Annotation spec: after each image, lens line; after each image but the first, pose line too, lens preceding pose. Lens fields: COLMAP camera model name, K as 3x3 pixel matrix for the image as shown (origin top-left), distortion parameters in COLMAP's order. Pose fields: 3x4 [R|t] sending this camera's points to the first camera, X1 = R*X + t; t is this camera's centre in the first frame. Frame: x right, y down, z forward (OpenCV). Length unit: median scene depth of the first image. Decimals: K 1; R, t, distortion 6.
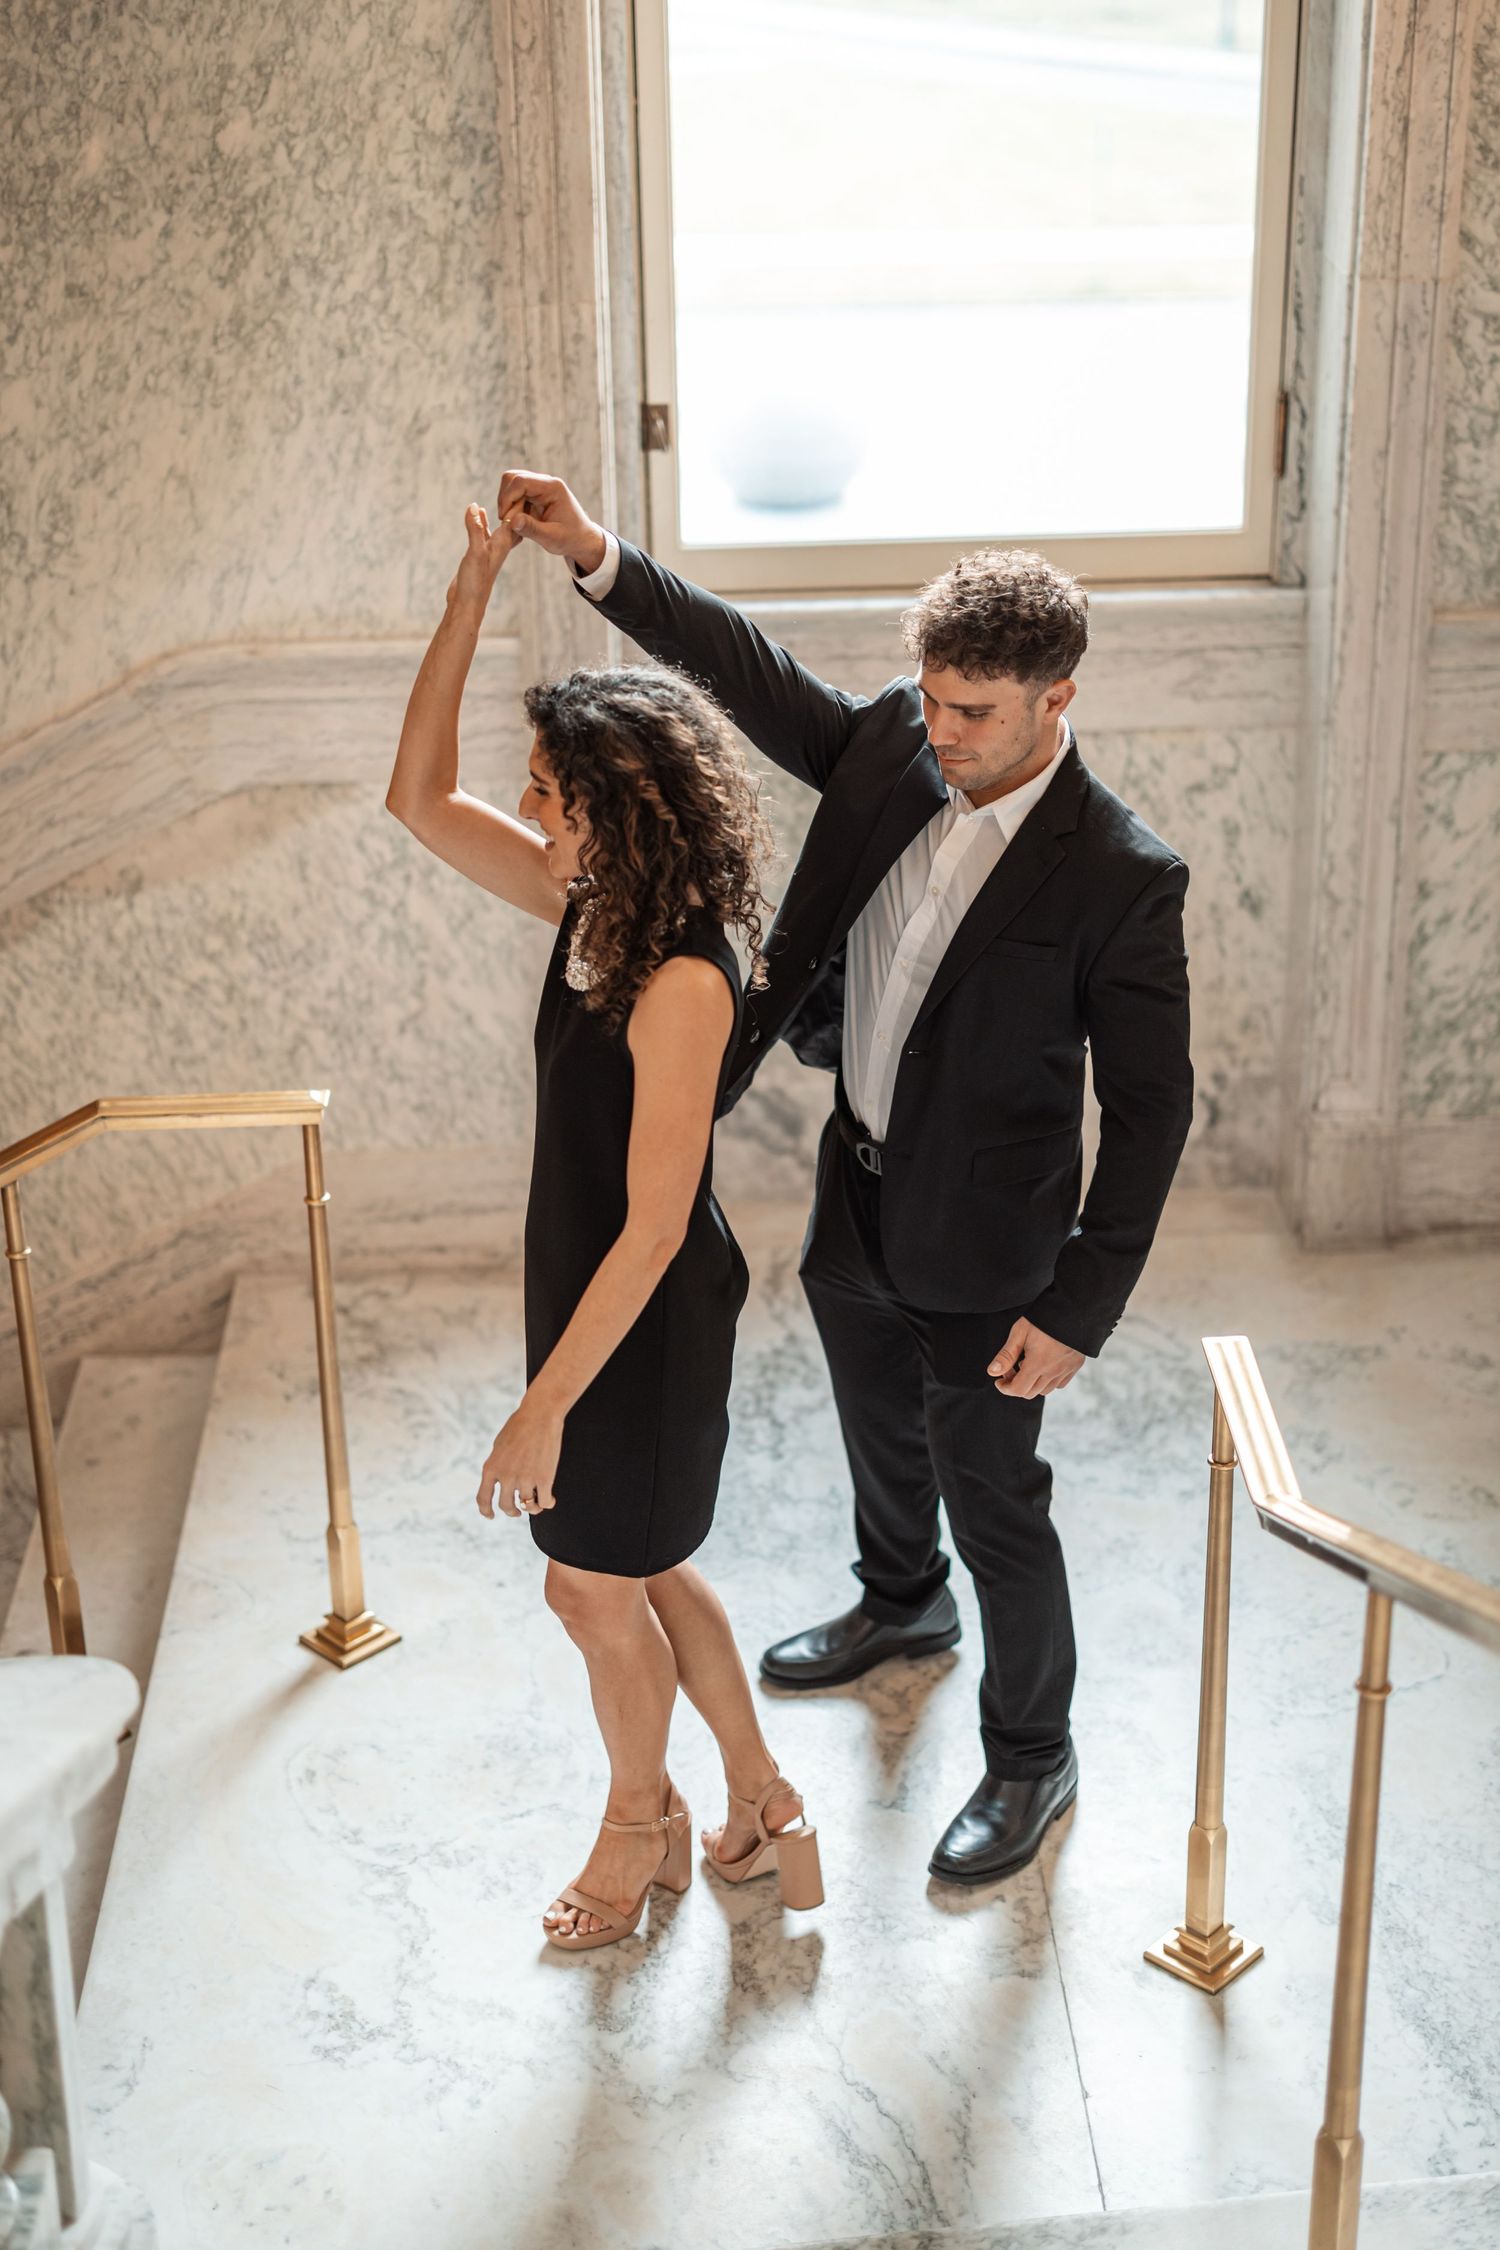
lens RADIAL K [[3749.3, 0, 751.9], [0, 3749.3, 1124.5], [0, 0, 1]] dist [0.076976, 0.022373]
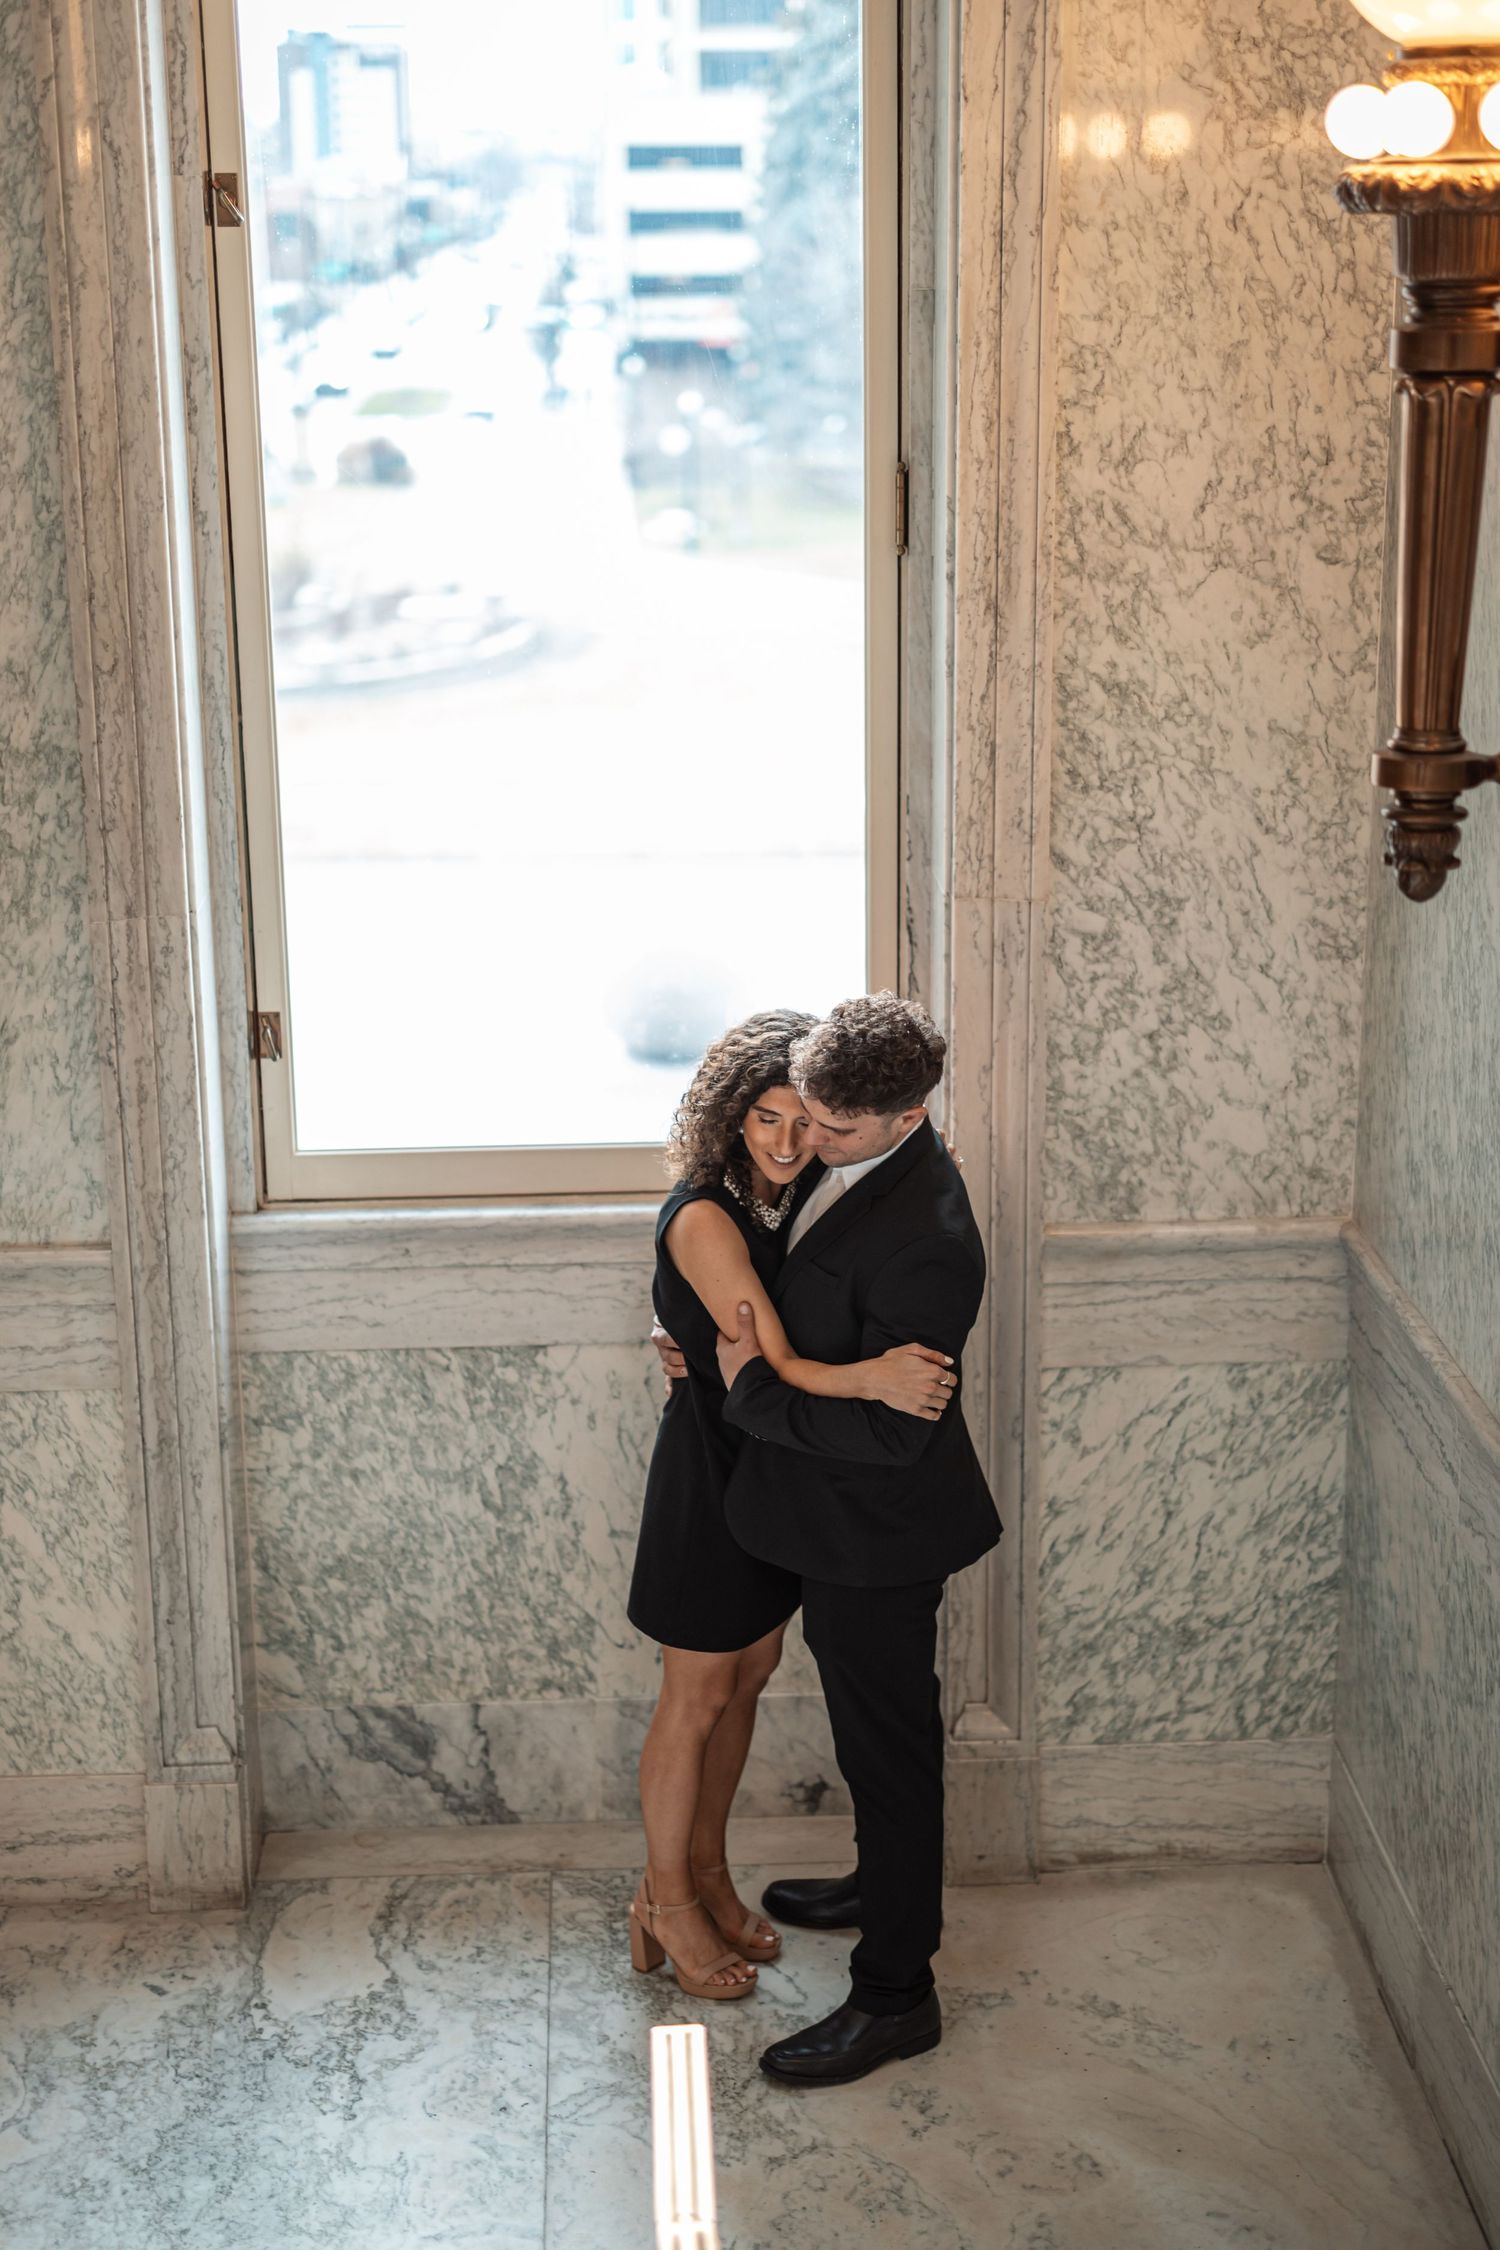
lens RADIAL K [[3749.3, 0, 751.9], [0, 3749.3, 1124.5], [0, 0, 1]] dist [0.076976, 0.022373]
pose [[0.999981, 0.004267, 0.004476, 0.102689], [-0.003594, 0.990021, -0.140873, -0.025053], [-0.005032, 0.140854, 0.990018, 0.027923]]
